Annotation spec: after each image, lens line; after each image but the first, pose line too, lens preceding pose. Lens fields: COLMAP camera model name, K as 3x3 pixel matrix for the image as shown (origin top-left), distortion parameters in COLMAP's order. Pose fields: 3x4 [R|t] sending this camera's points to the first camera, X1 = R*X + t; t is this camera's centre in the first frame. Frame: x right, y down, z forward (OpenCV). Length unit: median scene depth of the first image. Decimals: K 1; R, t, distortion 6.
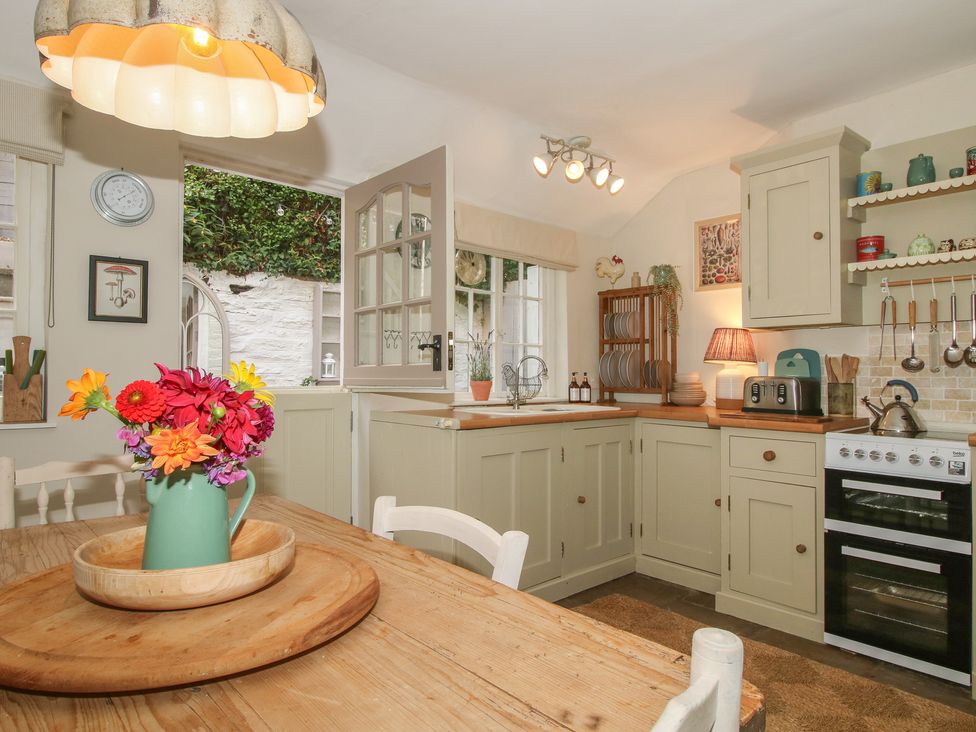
lens RADIAL K [[623.1, 0, 488.0], [0, 623.1, 366.0], [0, 0, 1]] dist [0.000811, 0.000070]
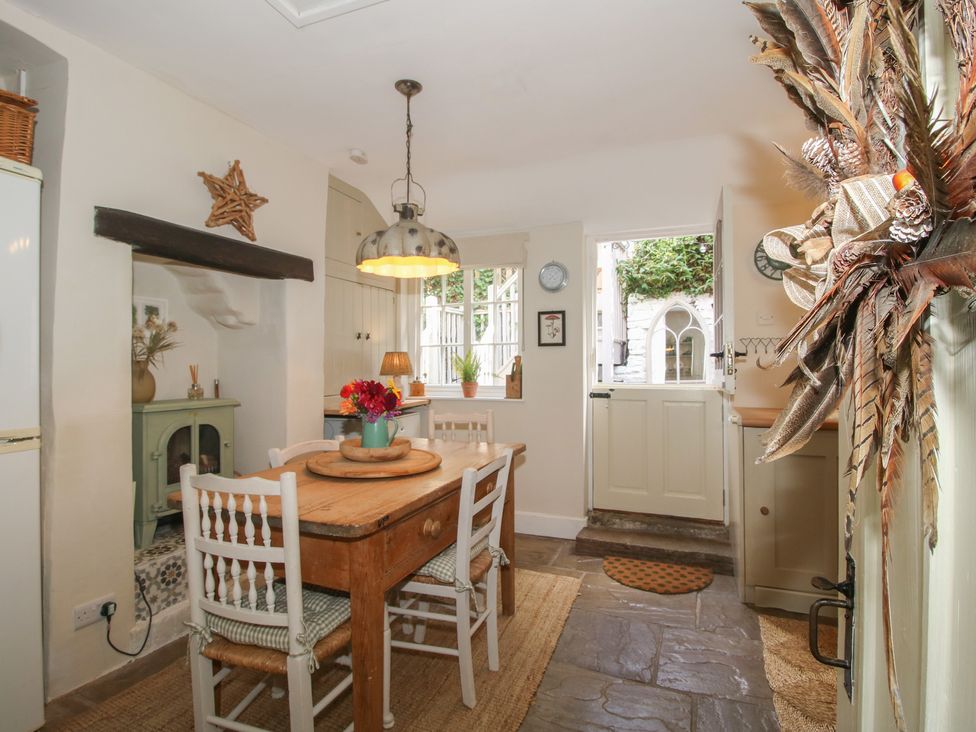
lens RADIAL K [[519.0, 0, 490.9], [0, 519.0, 361.2], [0, 0, 1]] dist [0.000624, -0.000475]
pose [[0.470122, -0.002611, -0.882598, 0.326759], [0.011338, 0.999931, 0.003080, -0.016478], [0.882529, -0.011455, 0.470119, 0.063979]]
